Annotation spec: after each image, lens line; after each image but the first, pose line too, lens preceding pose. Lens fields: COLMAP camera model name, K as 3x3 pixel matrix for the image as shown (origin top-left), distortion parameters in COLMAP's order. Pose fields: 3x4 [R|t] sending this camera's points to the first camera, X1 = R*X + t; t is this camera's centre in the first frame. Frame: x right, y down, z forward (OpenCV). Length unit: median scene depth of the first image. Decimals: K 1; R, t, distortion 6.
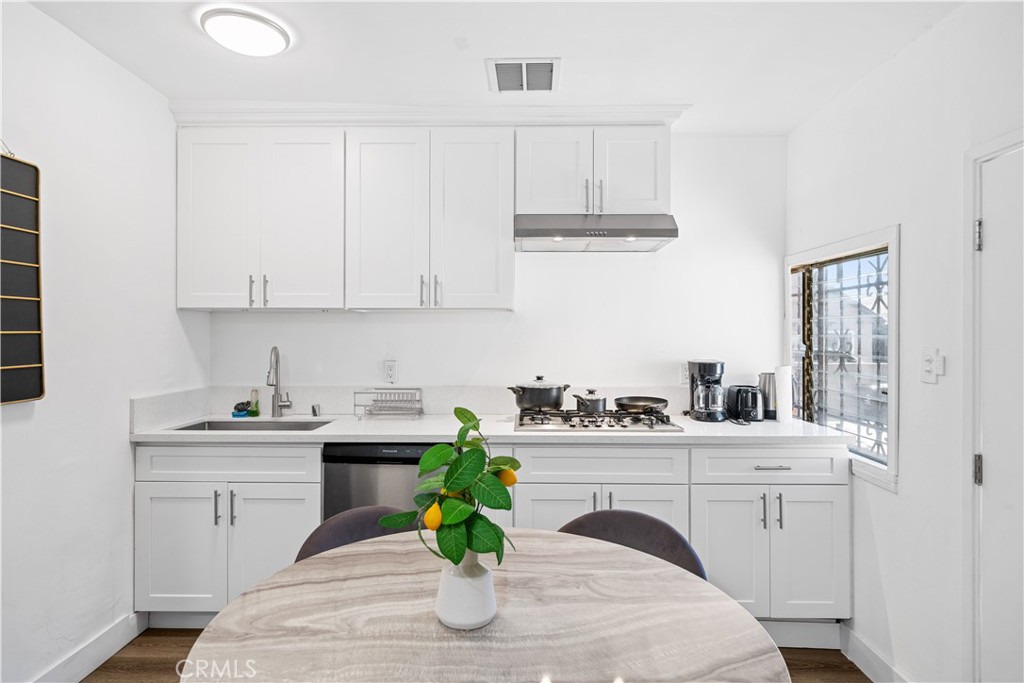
lens RADIAL K [[576.8, 0, 511.9], [0, 576.8, 337.1], [0, 0, 1]] dist [0.001468, -0.000676]
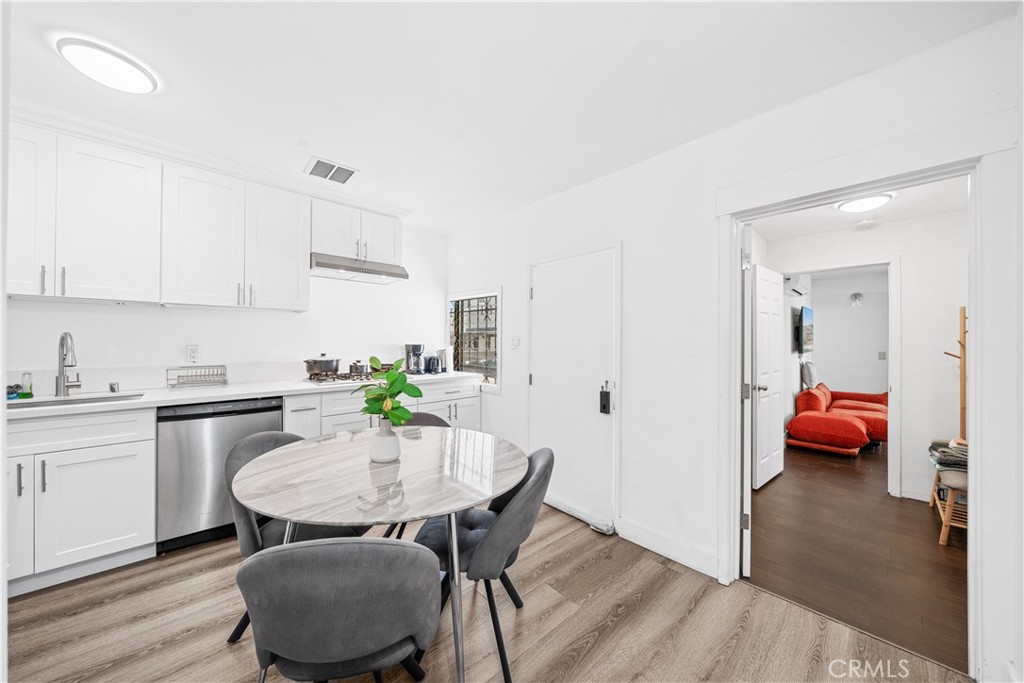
lens RADIAL K [[353.1, 0, 511.0], [0, 353.1, 341.3], [0, 0, 1]] dist [-0.010174, -0.000054]
pose [[0.716954, 0.002040, 0.697118, -0.273588], [-0.003455, 0.999994, 0.000628, 0.031798], [-0.697112, -0.002859, 0.716956, -0.083102]]
